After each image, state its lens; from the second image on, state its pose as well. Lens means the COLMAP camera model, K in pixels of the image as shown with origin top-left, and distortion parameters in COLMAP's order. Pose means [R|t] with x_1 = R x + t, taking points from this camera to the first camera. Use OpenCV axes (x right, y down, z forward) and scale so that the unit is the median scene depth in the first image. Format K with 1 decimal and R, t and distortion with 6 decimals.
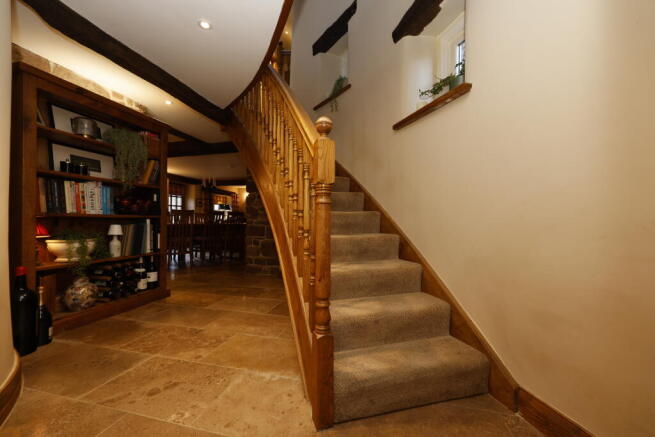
lens RADIAL K [[262.0, 0, 326.7], [0, 262.0, 220.1], [0, 0, 1]] dist [0.000103, 0.000062]
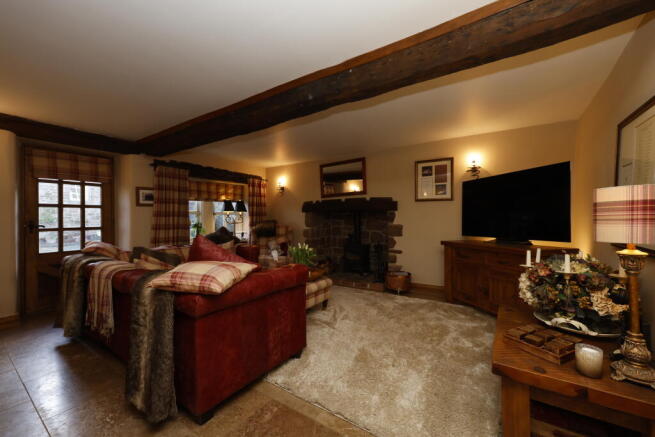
lens RADIAL K [[262.0, 0, 326.0], [0, 262.0, 218.6], [0, 0, 1]] dist [0.000103, 0.000062]
pose [[0.938541, -0.011291, -0.344982, -0.063639], [0.011034, 0.999935, -0.002710, -0.023755], [0.344990, -0.001263, 0.938606, 0.599934]]
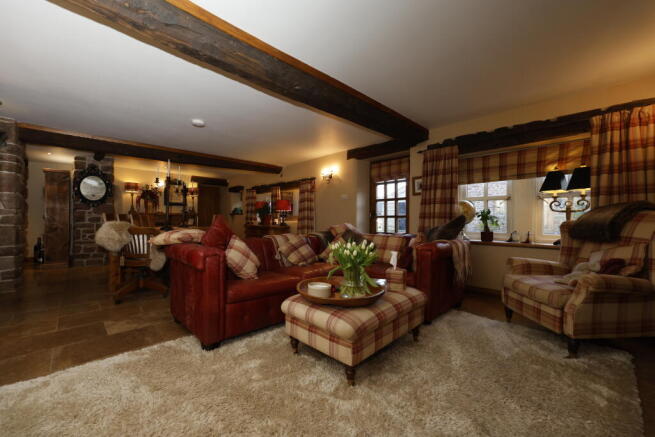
lens RADIAL K [[262.0, 0, 324.8], [0, 262.0, 217.6], [0, 0, 1]] dist [0.000103, 0.000062]
pose [[-0.528806, -0.001429, -0.848742, -0.041426], [0.002650, 0.999991, -0.003334, -0.012419], [0.848739, -0.004012, -0.528797, 0.926026]]
